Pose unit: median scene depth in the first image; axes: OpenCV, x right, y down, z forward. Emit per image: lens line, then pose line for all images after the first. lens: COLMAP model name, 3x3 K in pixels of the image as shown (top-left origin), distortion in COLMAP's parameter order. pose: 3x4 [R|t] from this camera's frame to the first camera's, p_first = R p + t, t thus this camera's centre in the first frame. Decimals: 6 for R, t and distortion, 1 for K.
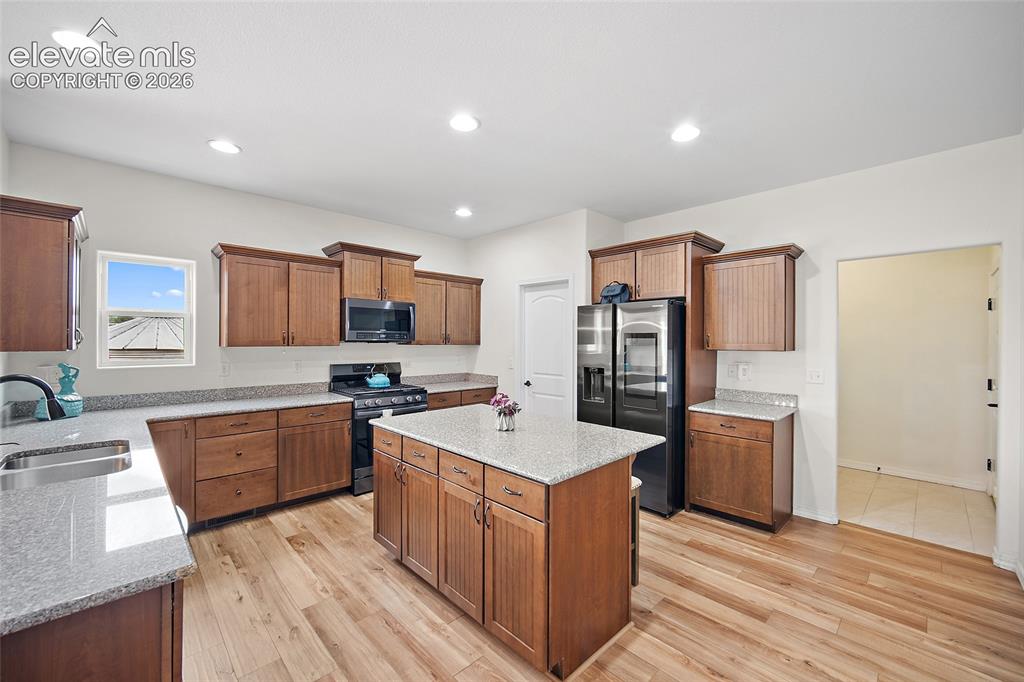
lens RADIAL K [[406.8, 0, 516.9], [0, 406.8, 340.5], [0, 0, 1]] dist [-0.003089, 0.000950]
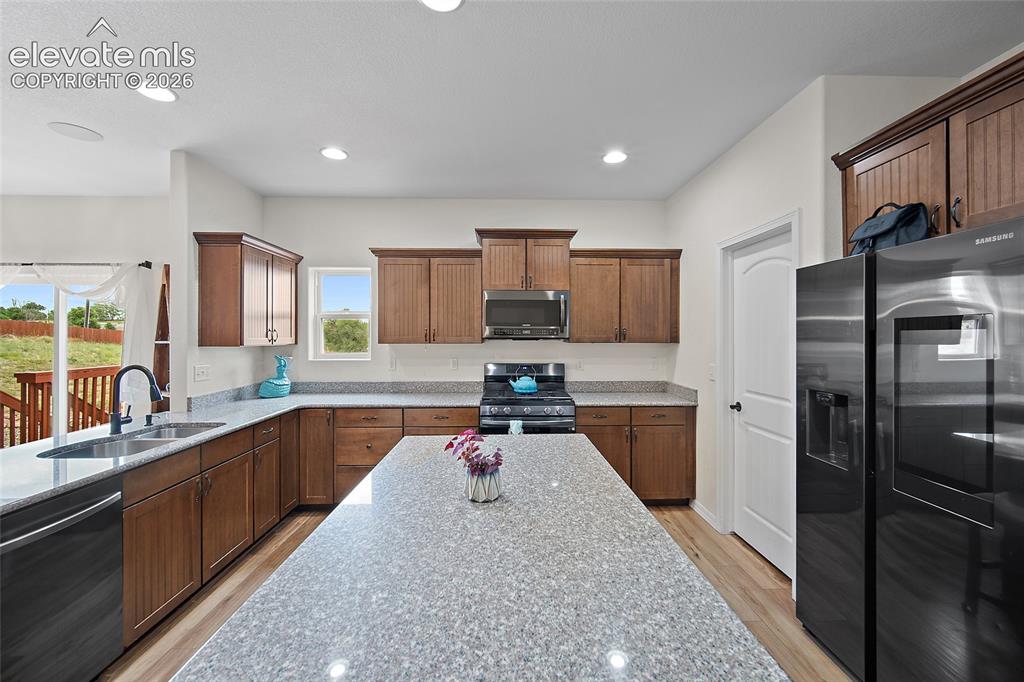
lens RADIAL K [[406.8, 0, 514.0], [0, 406.8, 334.6], [0, 0, 1]] dist [-0.003089, 0.000950]
pose [[0.734562, -0.008821, -0.678484, 0.232793], [0.003481, 0.999951, -0.009231, 0.002112], [0.678533, 0.004419, 0.734557, 0.375870]]
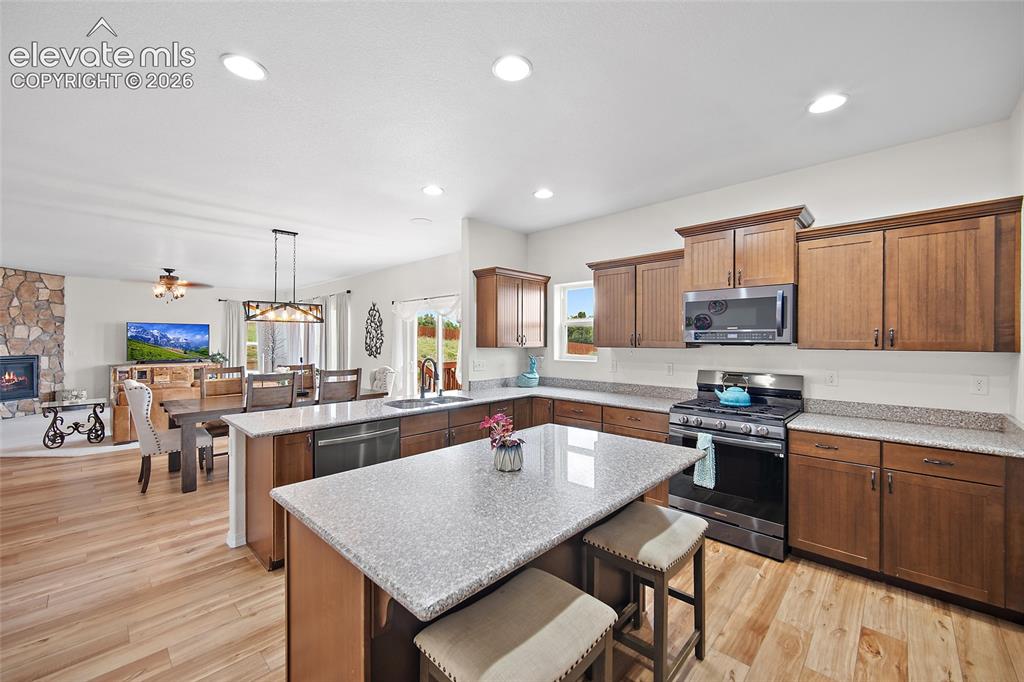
lens RADIAL K [[406.8, 0, 515.7], [0, 406.8, 340.5], [0, 0, 1]] dist [-0.003089, 0.000950]
pose [[0.036032, -0.007697, -0.999321, 0.408267], [-0.003306, 0.999964, -0.007822, 0.004319], [0.999345, 0.003585, 0.036006, 0.600539]]
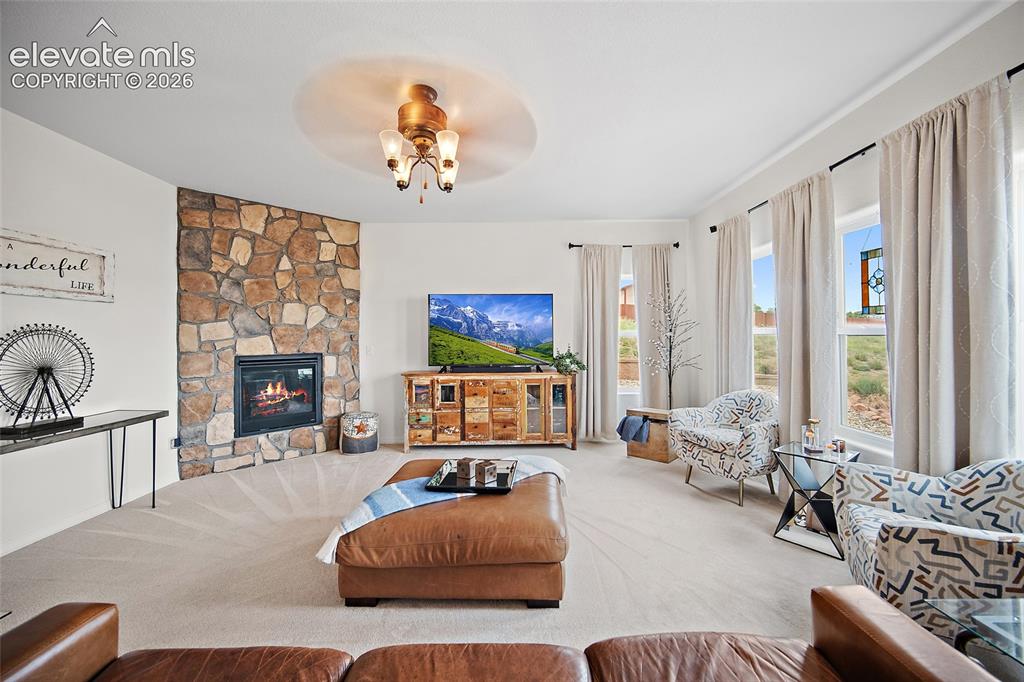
lens RADIAL K [[406.8, 0, 513.0], [0, 406.8, 332.4], [0, 0, 1]] dist [-0.003089, 0.000950]
pose [[-0.697631, -0.012574, -0.716347, -1.207387], [0.000767, 0.999832, -0.018297, 0.029366], [0.716457, -0.013314, -0.697504, -0.434825]]
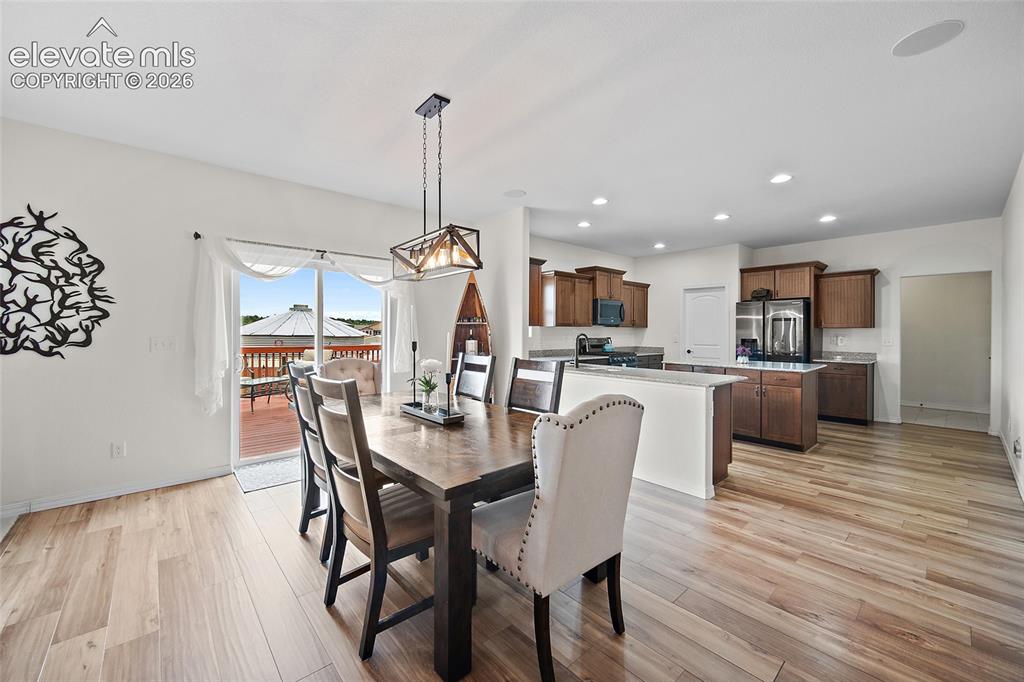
lens RADIAL K [[406.8, 0, 513.0], [0, 406.8, 330.0], [0, 0, 1]] dist [-0.003089, 0.000950]
pose [[0.999185, -0.002187, -0.040295, -0.689992], [0.002008, 0.999988, -0.004462, 0.033588], [0.040304, 0.004378, 0.999178, -0.700010]]
